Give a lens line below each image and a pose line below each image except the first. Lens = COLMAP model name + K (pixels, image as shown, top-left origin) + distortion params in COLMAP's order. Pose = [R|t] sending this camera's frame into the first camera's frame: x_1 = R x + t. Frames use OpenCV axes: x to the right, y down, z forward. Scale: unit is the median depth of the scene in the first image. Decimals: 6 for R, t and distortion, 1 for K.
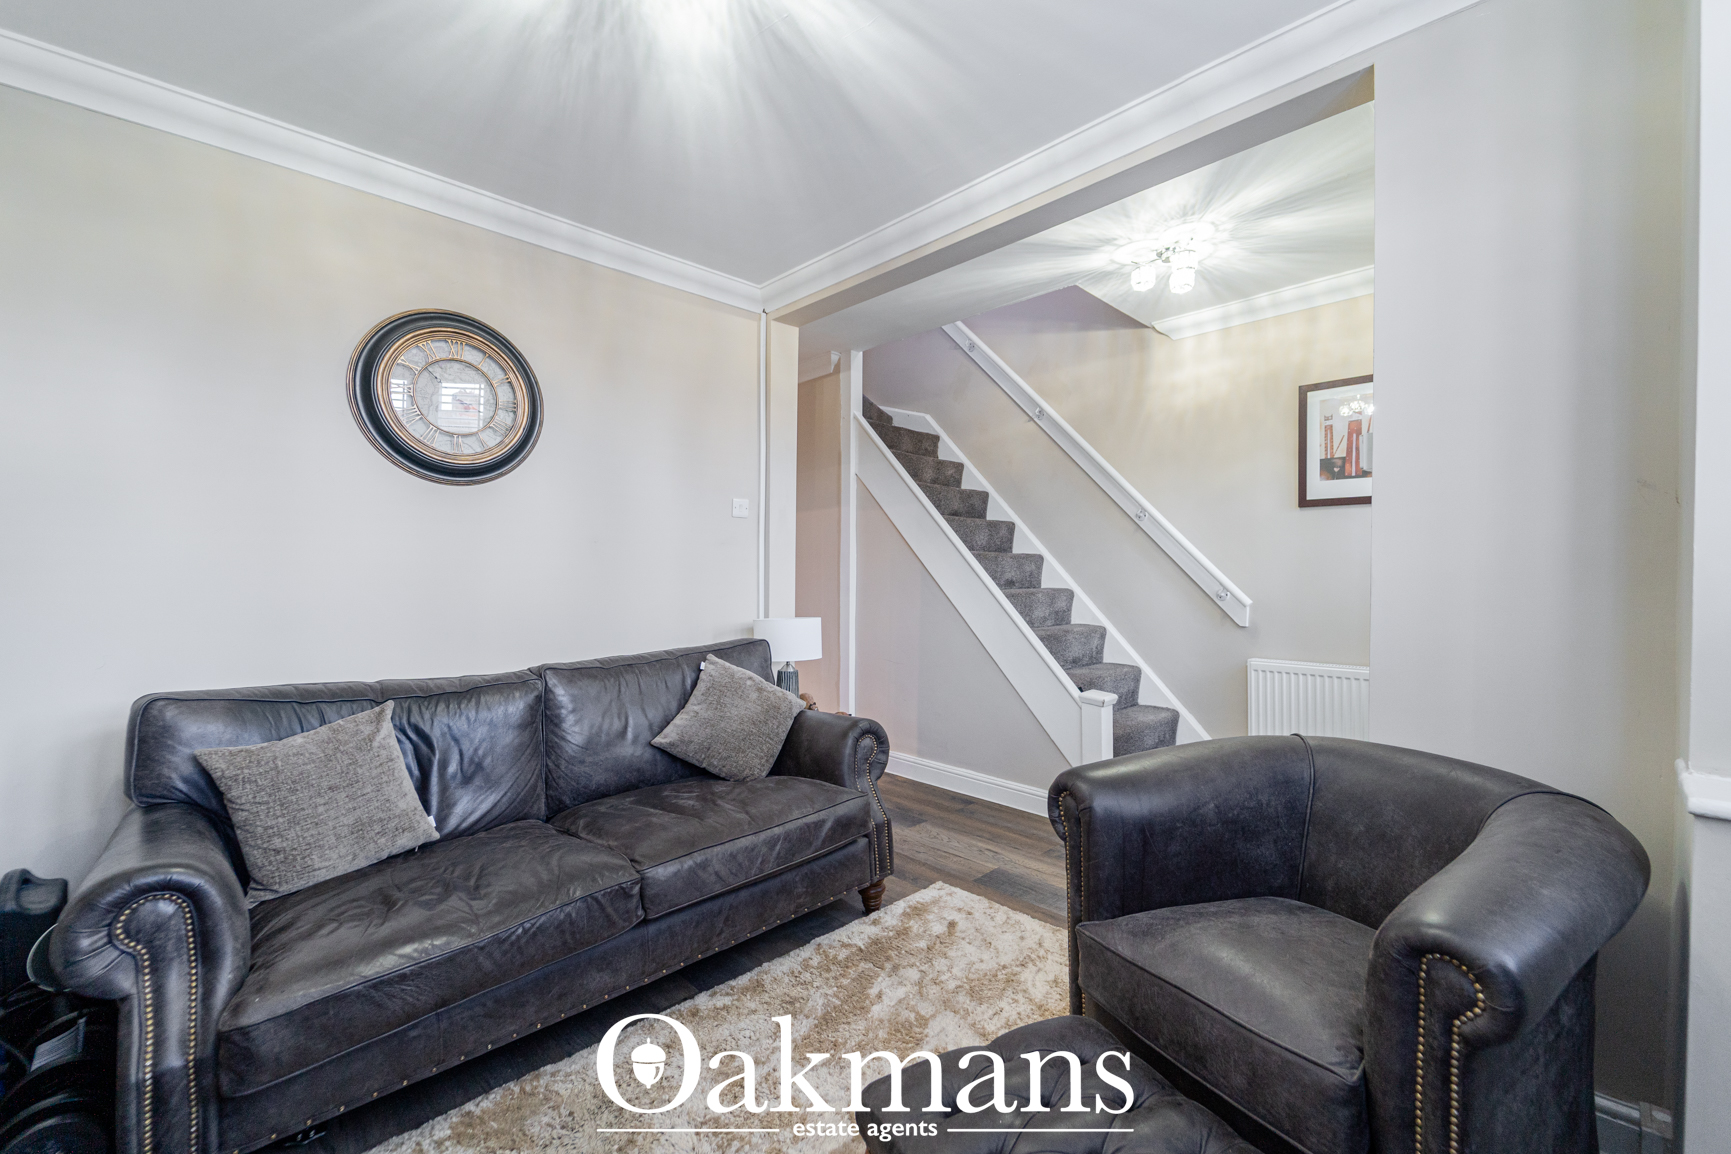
lens RADIAL K [[707.0, 0, 866.0], [0, 707.0, 573.7], [0, 0, 1]] dist [0.006143, 0.000351]
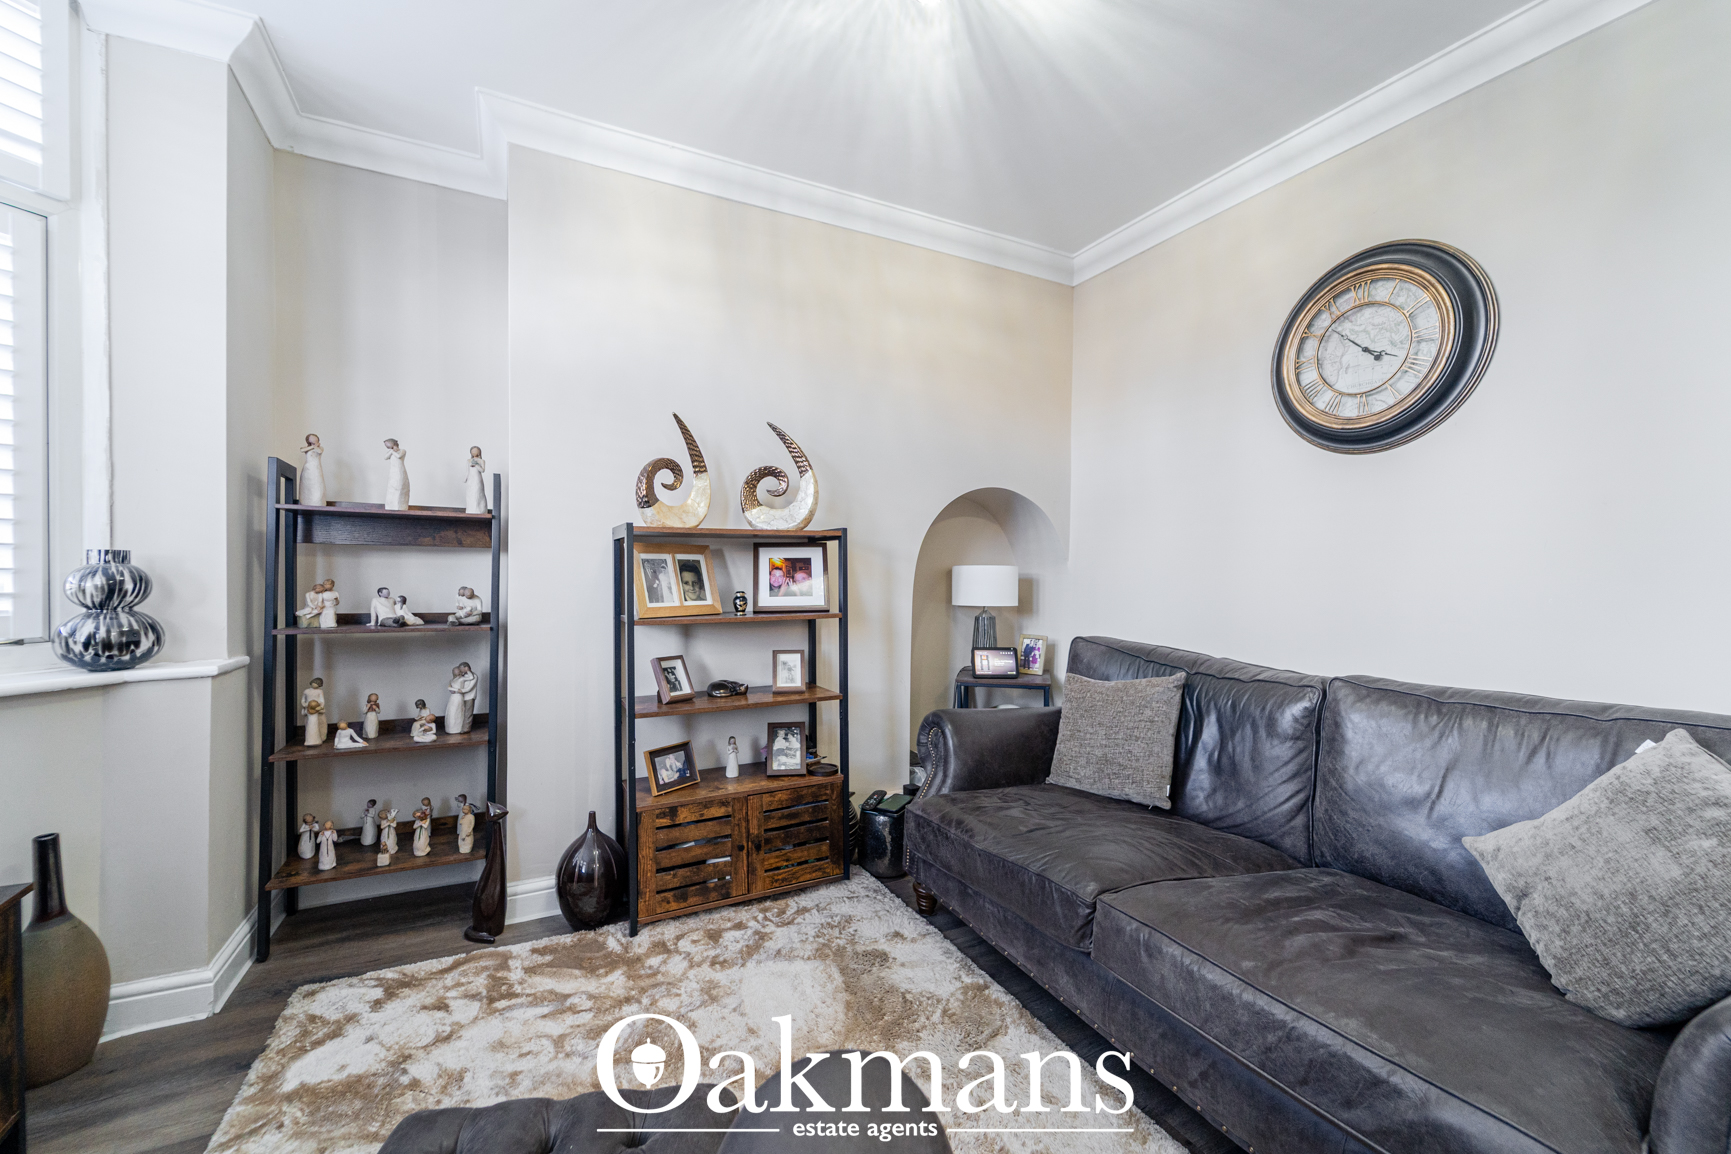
lens RADIAL K [[707.0, 0, 866.1], [0, 707.0, 563.8], [0, 0, 1]] dist [0.006143, 0.000351]
pose [[-0.281306, 0.004493, -0.959608, 0.429860], [-0.008259, 0.999941, 0.007103, 0.006761], [0.959583, 0.009923, -0.281252, 0.711293]]
